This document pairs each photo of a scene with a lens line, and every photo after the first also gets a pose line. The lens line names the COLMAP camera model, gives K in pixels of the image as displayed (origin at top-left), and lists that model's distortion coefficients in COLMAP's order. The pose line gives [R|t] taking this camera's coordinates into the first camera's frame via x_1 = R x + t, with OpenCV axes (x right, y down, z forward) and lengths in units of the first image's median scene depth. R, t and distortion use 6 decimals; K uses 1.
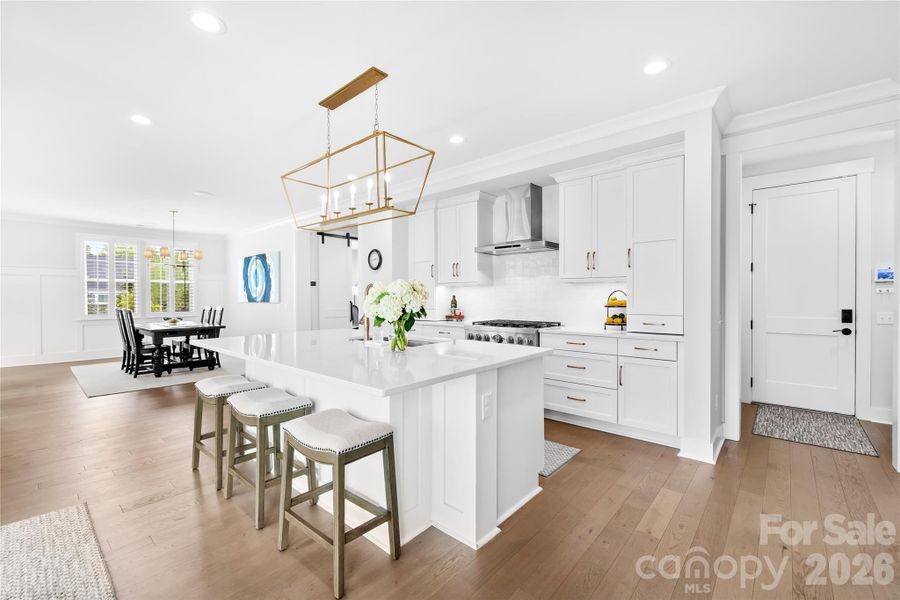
lens RADIAL K [[385.9, 0, 438.2], [0, 385.9, 298.1], [0, 0, 1]] dist [0.000647, 0.000095]
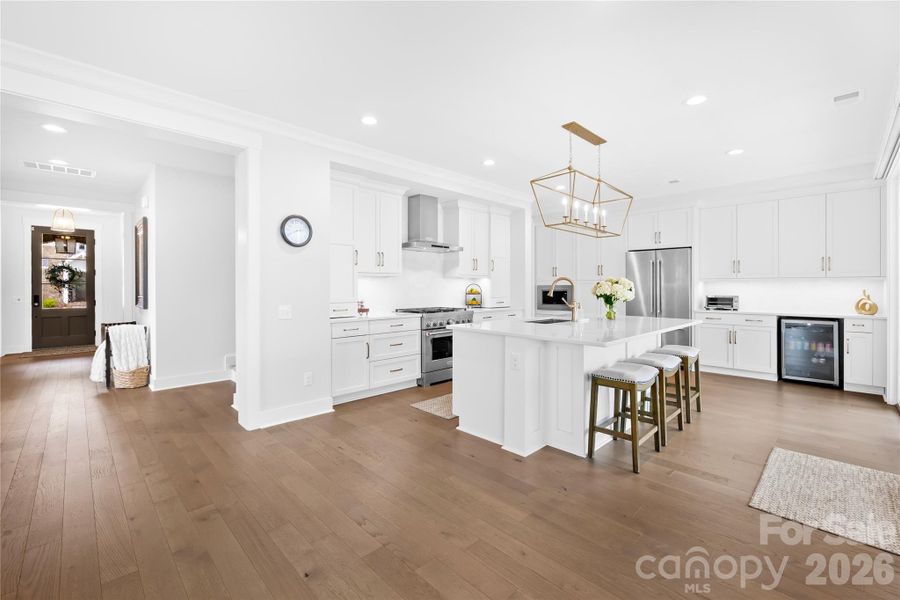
lens RADIAL K [[380.4, 0, 445.0], [0, 380.4, 288.8], [0, 0, 1]] dist [-0.001014, 0.000103]
pose [[0.064300, -0.002808, 0.997927, -0.578841], [0.006278, 0.999977, 0.002409, -0.001540], [-0.997911, 0.006110, 0.064316, 0.522189]]
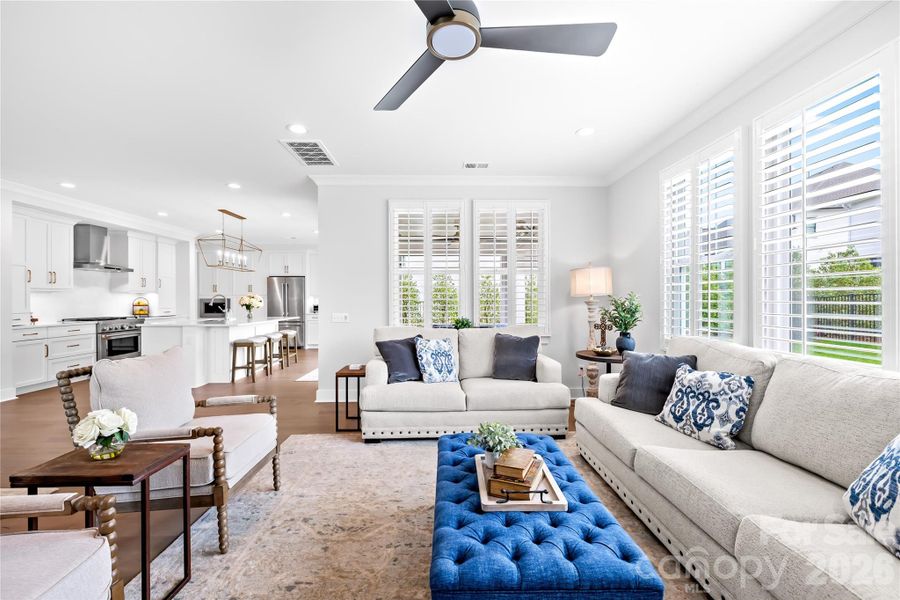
lens RADIAL K [[381.1, 0, 450.0], [0, 381.1, 300.0], [0, 0, 1]] dist [-0.002266, -0.000572]
pose [[-0.691266, 0.002231, 0.722597, -1.052820], [0.007456, 0.999964, 0.004046, -0.001584], [-0.722562, 0.008184, -0.691258, 0.617355]]
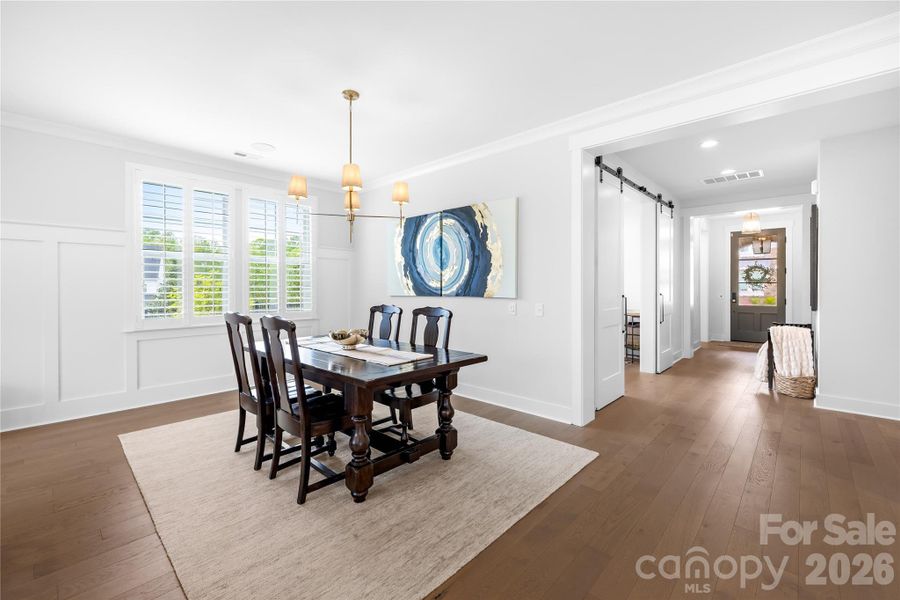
lens RADIAL K [[380.4, 0, 445.0], [0, 380.4, 288.8], [0, 0, 1]] dist [-0.001014, 0.000103]
pose [[0.999802, 0.002303, -0.019773, -0.499404], [-0.002259, 0.999995, 0.002247, -0.001335], [0.019778, -0.002202, 0.999802, 0.499130]]
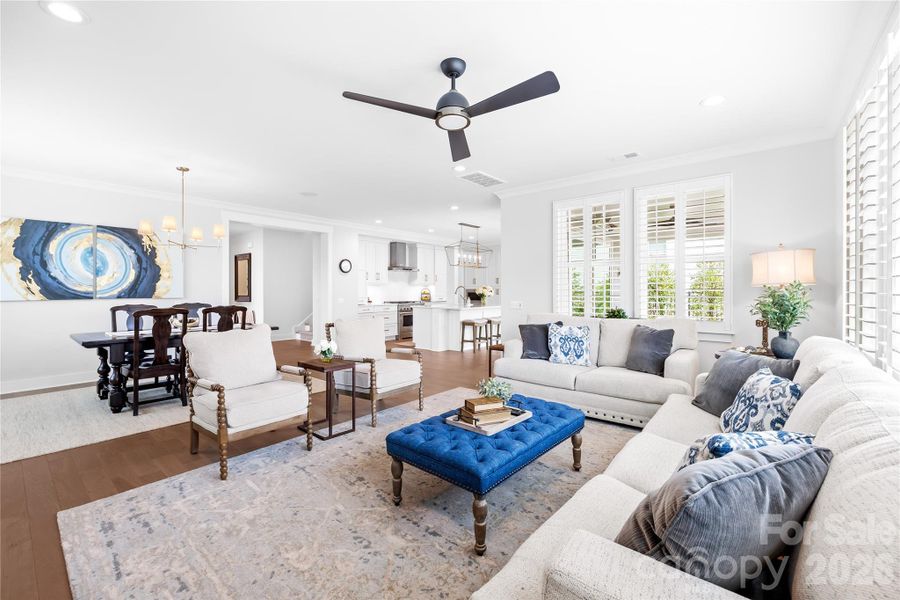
lens RADIAL K [[382.4, 0, 446.4], [0, 382.4, 290.8], [0, 0, 1]] dist [0.000956, -0.000064]
pose [[-0.033247, 0.000653, 0.999447, -1.232381], [0.004351, 0.999990, -0.000509, -0.000001], [-0.999438, 0.004332, -0.033249, 0.482591]]
